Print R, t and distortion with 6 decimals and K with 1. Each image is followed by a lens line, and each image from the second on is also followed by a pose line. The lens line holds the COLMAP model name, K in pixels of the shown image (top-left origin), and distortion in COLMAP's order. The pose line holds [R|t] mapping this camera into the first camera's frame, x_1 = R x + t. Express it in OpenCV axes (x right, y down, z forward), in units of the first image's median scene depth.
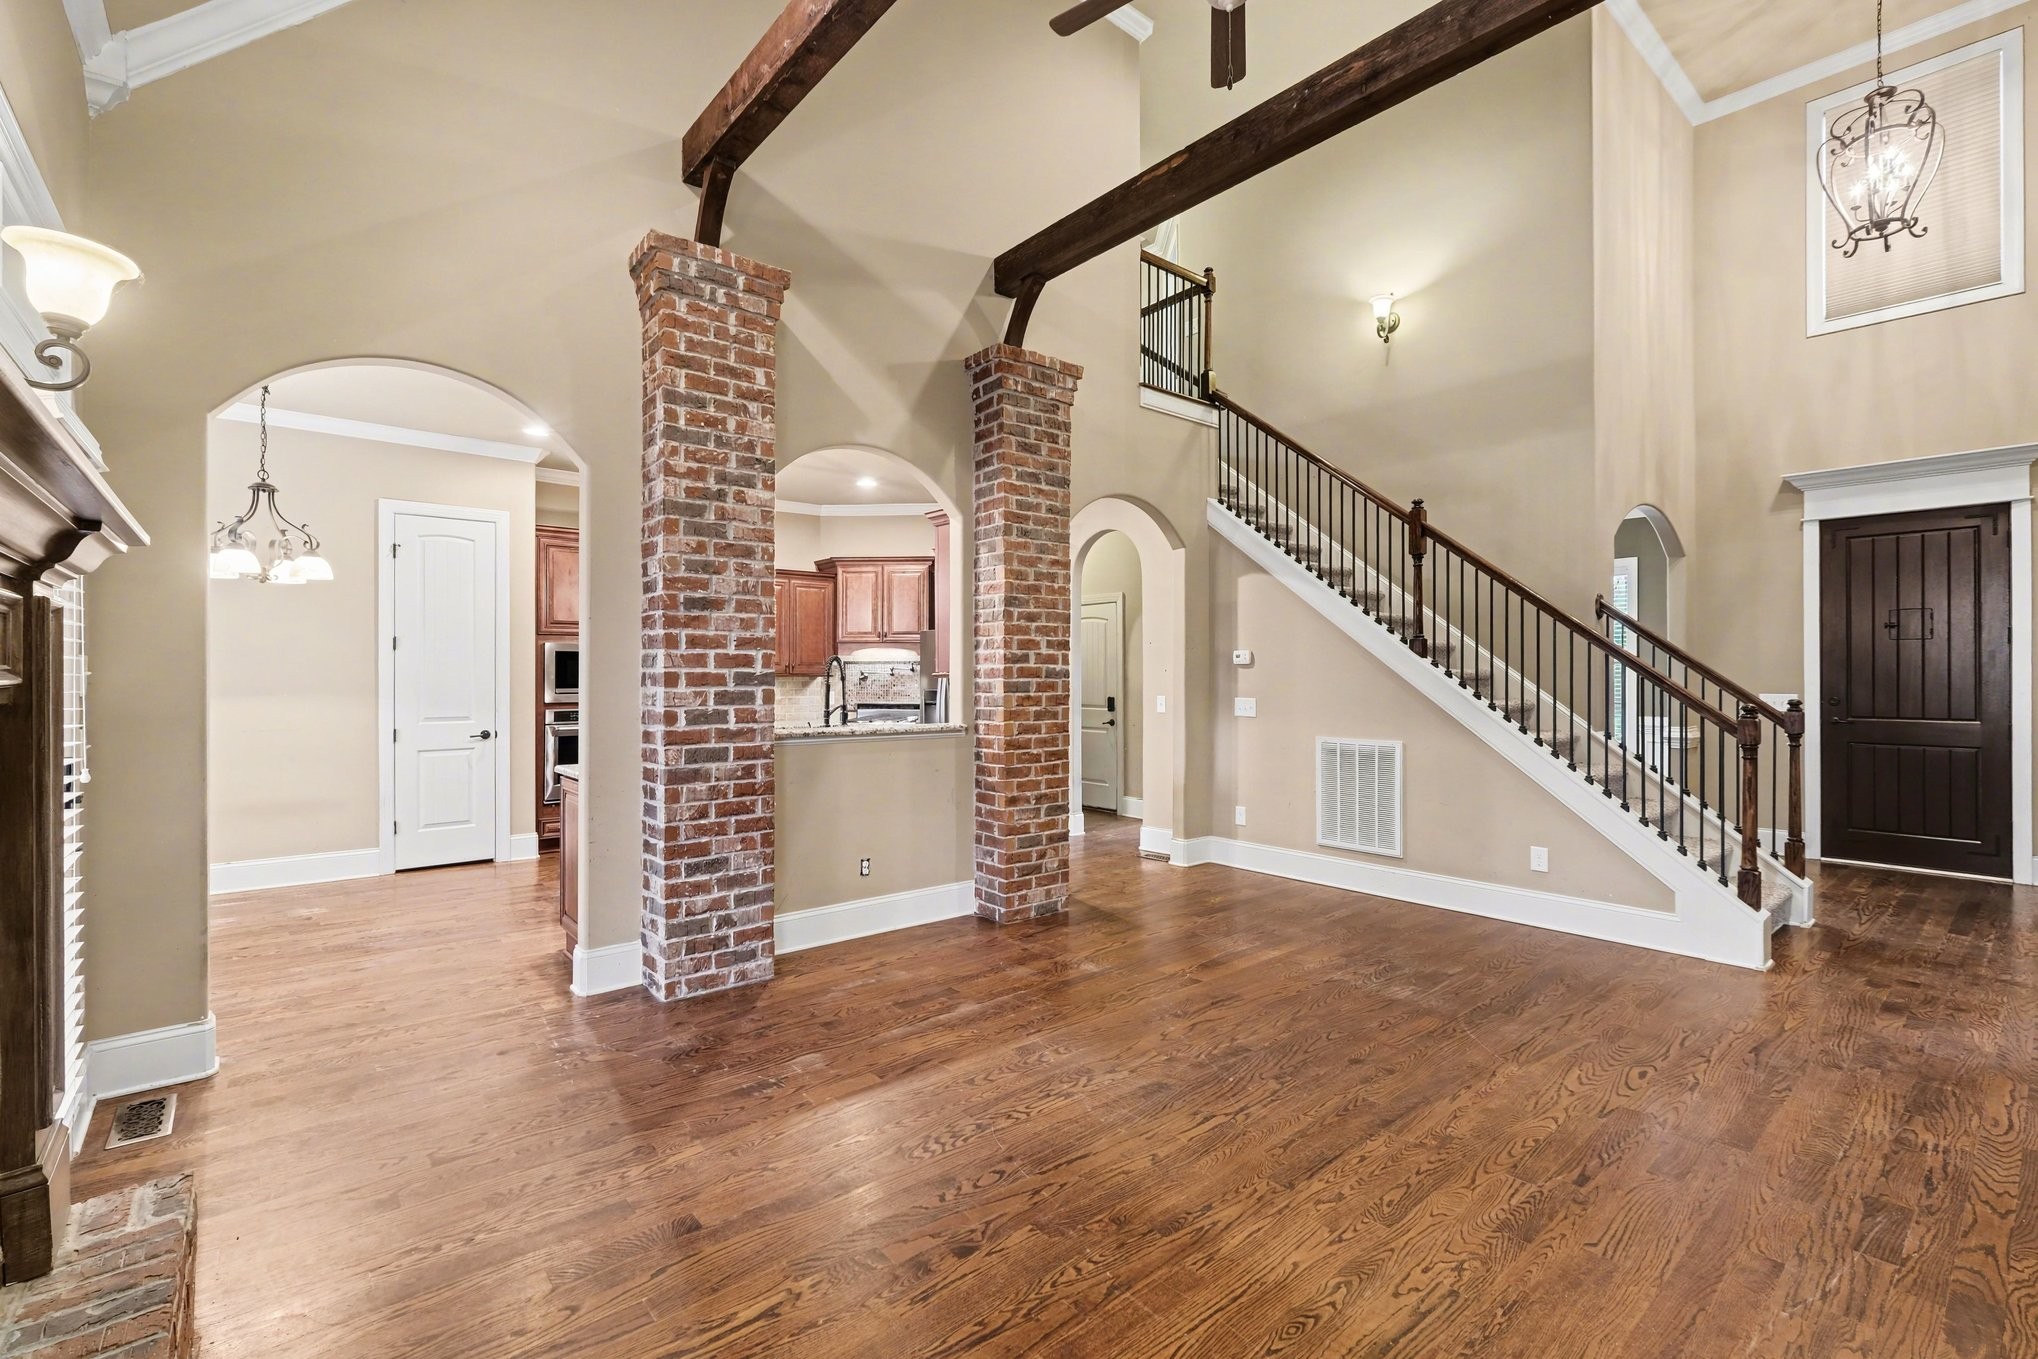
lens RADIAL K [[898.8, 0, 1018.9], [0, 898.8, 664.7], [0, 0, 1]] dist [-0.003047, -0.000137]
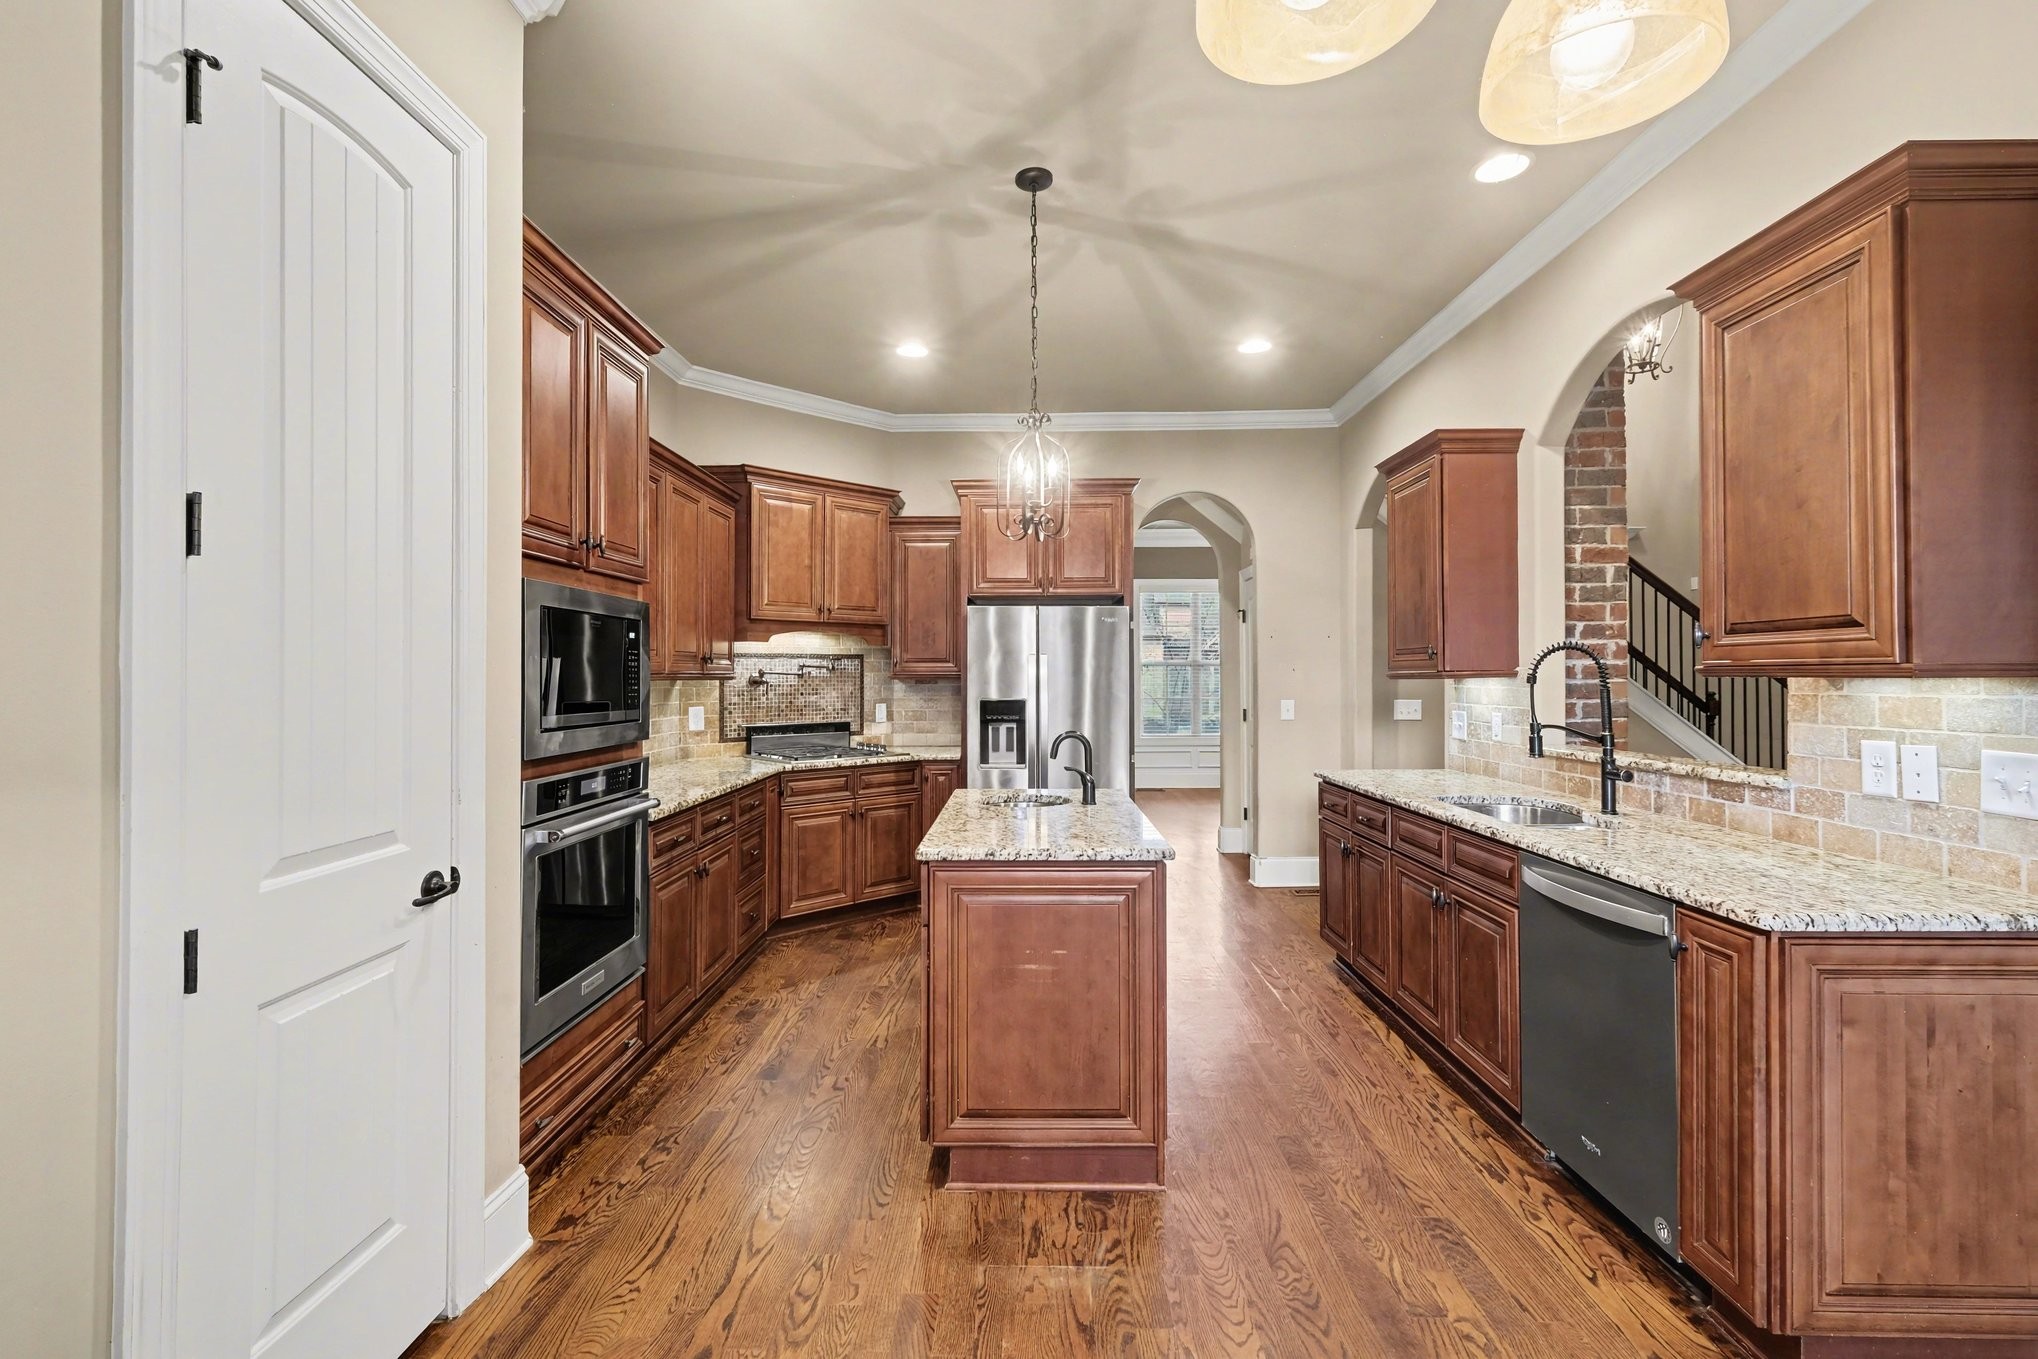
lens RADIAL K [[902.0, 0, 1018.0], [0, 902.0, 675.0], [0, 0, 1]] dist [-0.001248, 0.000303]
pose [[0.657591, 0.000867, 0.753375, -0.517107], [-0.007745, 0.999954, 0.005610, 0.006218], [-0.753335, -0.009524, 0.657568, 0.507415]]
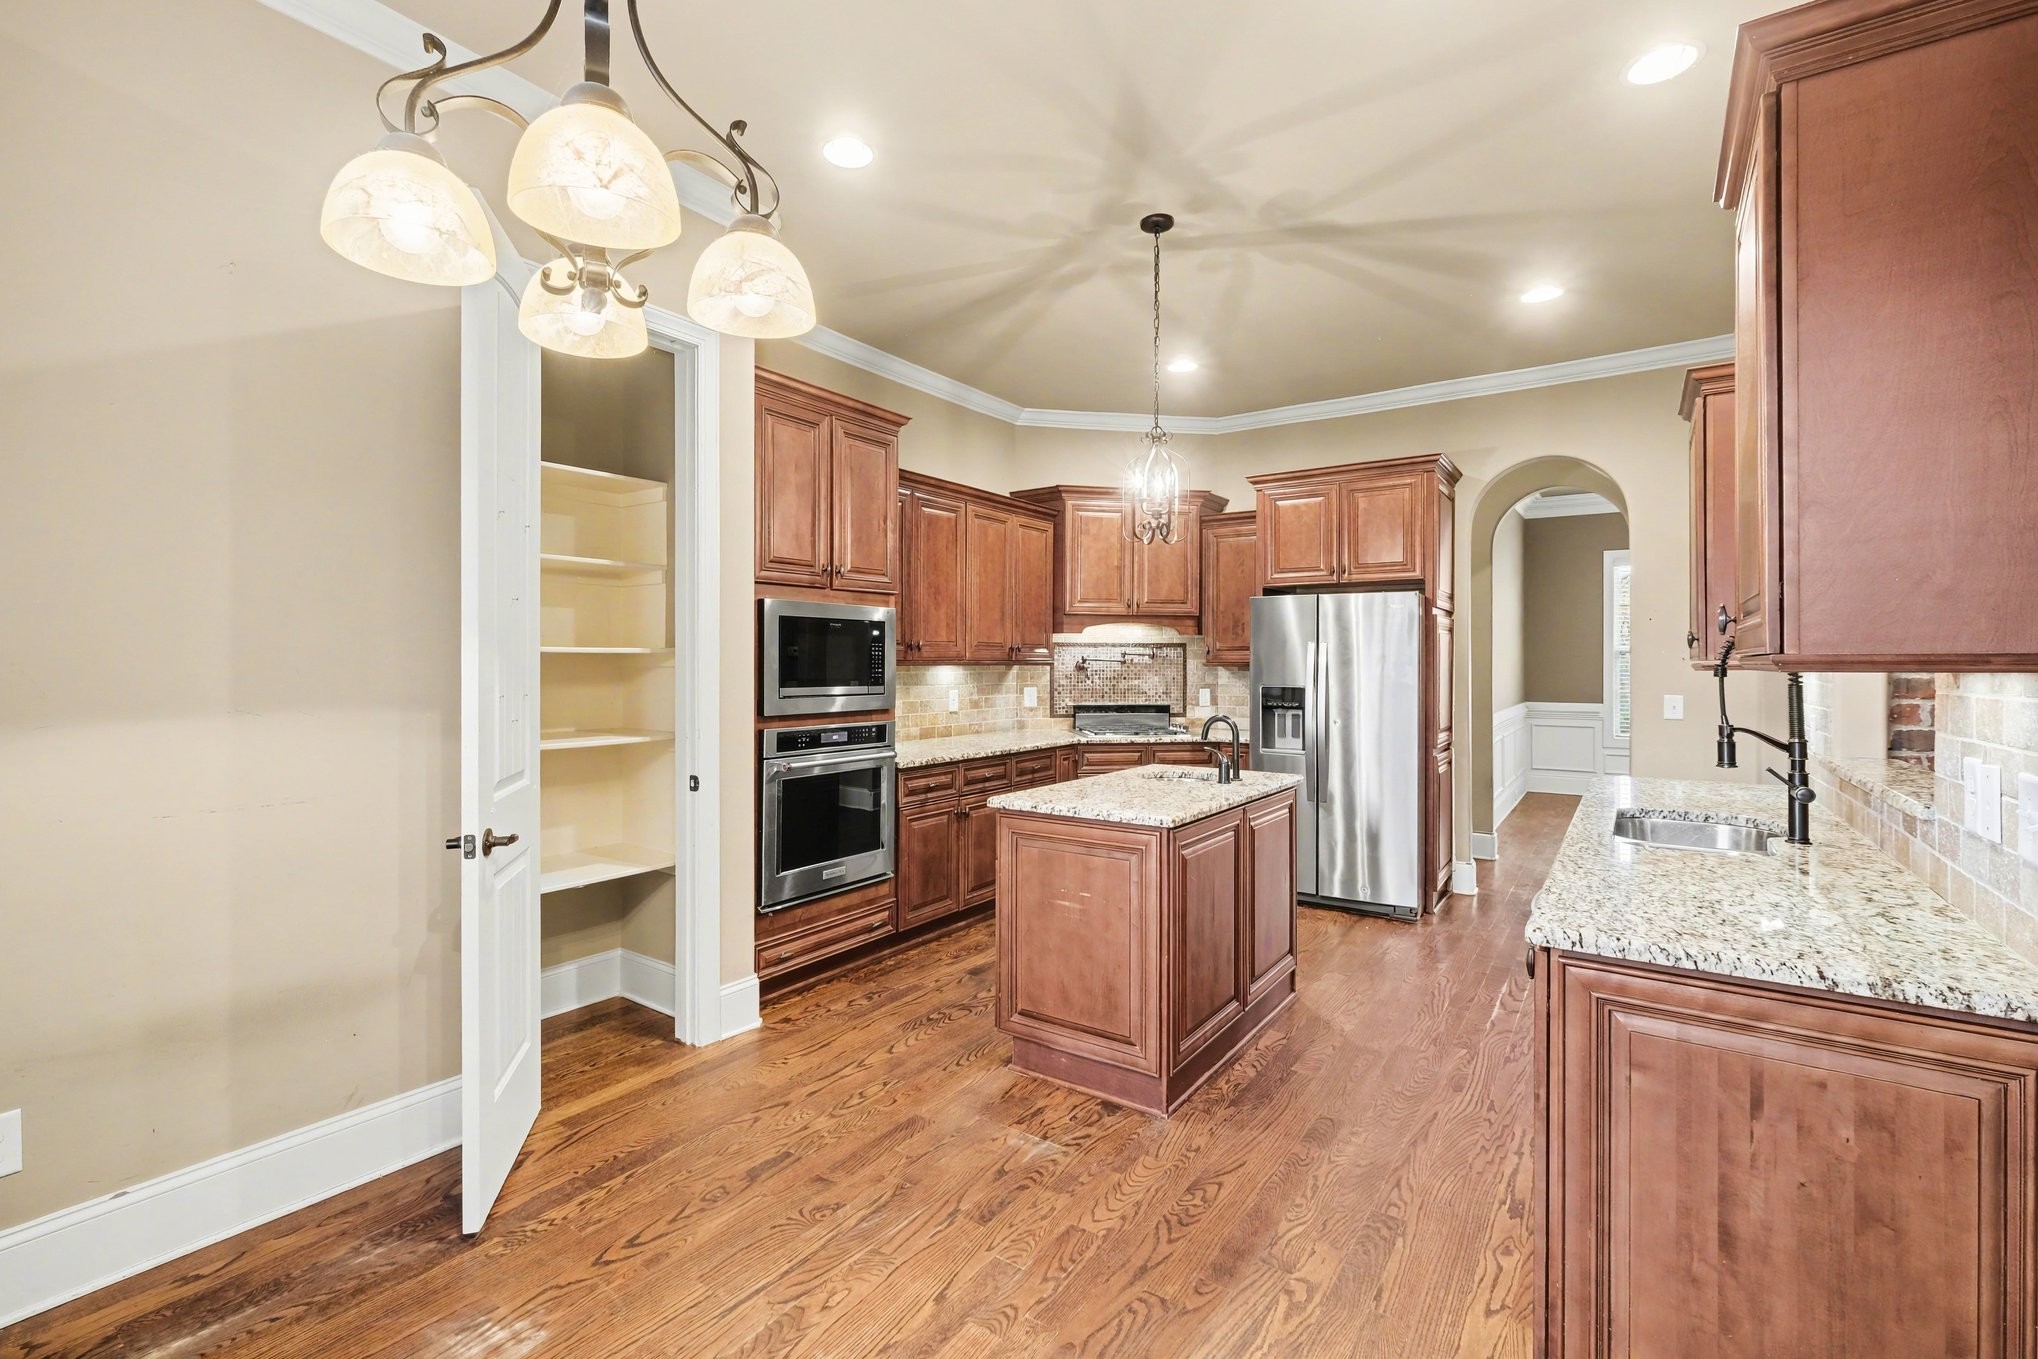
lens RADIAL K [[898.8, 0, 1018.9], [0, 898.8, 664.7], [0, 0, 1]] dist [-0.003047, -0.000137]
pose [[0.965437, 0.004074, 0.260604, -0.409623], [-0.007992, 0.999870, 0.013978, 0.003981], [-0.260513, -0.015578, 0.965345, 0.368016]]
